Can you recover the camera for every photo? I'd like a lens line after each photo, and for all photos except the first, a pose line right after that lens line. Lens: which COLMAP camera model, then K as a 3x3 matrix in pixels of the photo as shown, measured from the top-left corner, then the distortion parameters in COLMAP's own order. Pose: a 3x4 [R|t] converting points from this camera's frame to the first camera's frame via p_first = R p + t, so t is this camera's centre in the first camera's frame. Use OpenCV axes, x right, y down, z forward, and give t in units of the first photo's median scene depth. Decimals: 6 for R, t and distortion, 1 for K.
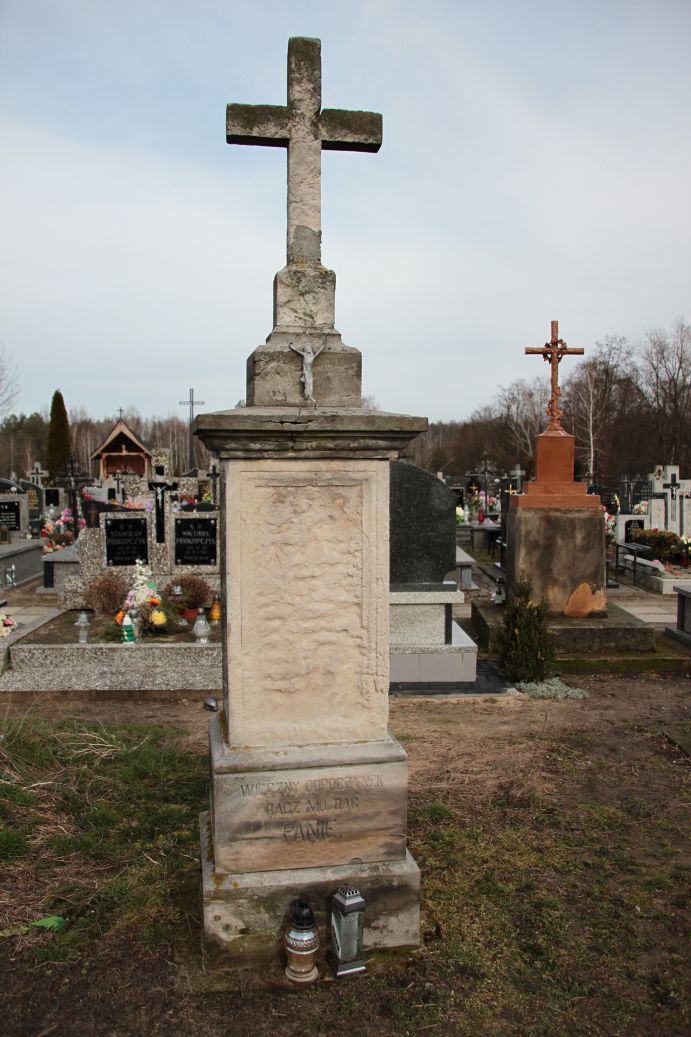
lens RADIAL K [[824.2, 0, 351.2], [0, 824.2, 529.8], [0, 0, 1]] dist [-0.110282, 0.078814]
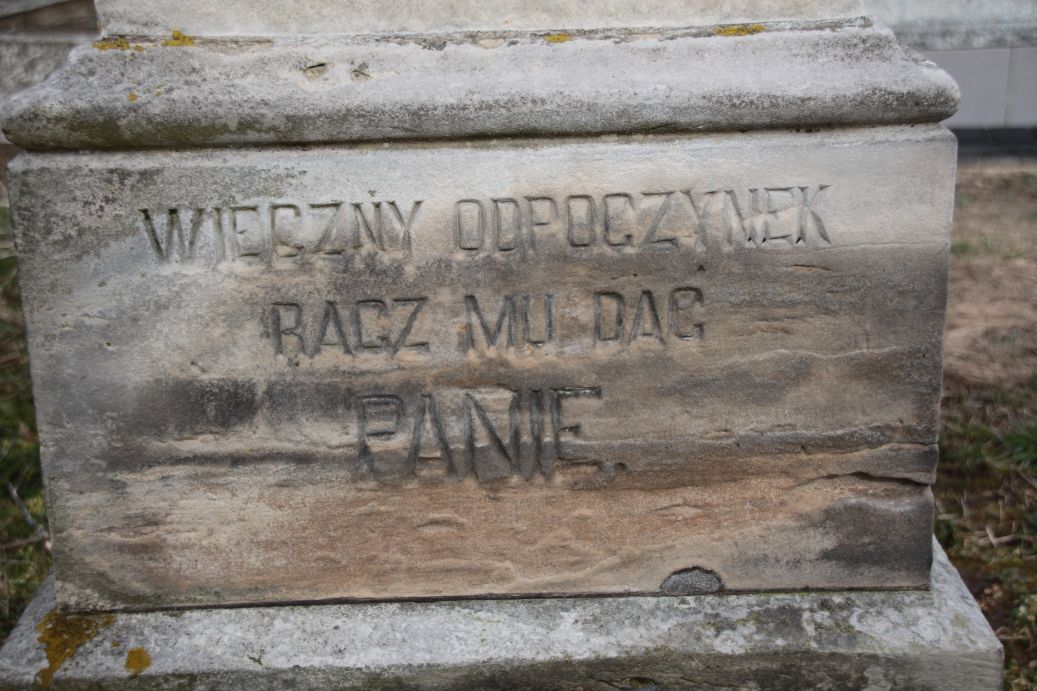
lens RADIAL K [[1836.5, 0, 520.5], [0, 1836.5, 338.2], [0, 0, 1]] dist [0.288282, 0.000000]
pose [[0.985792, 0.032128, -0.164867, 0.040751], [0.010556, 0.967747, 0.251703, 0.220794], [0.167637, -0.249867, 0.953658, 0.536688]]
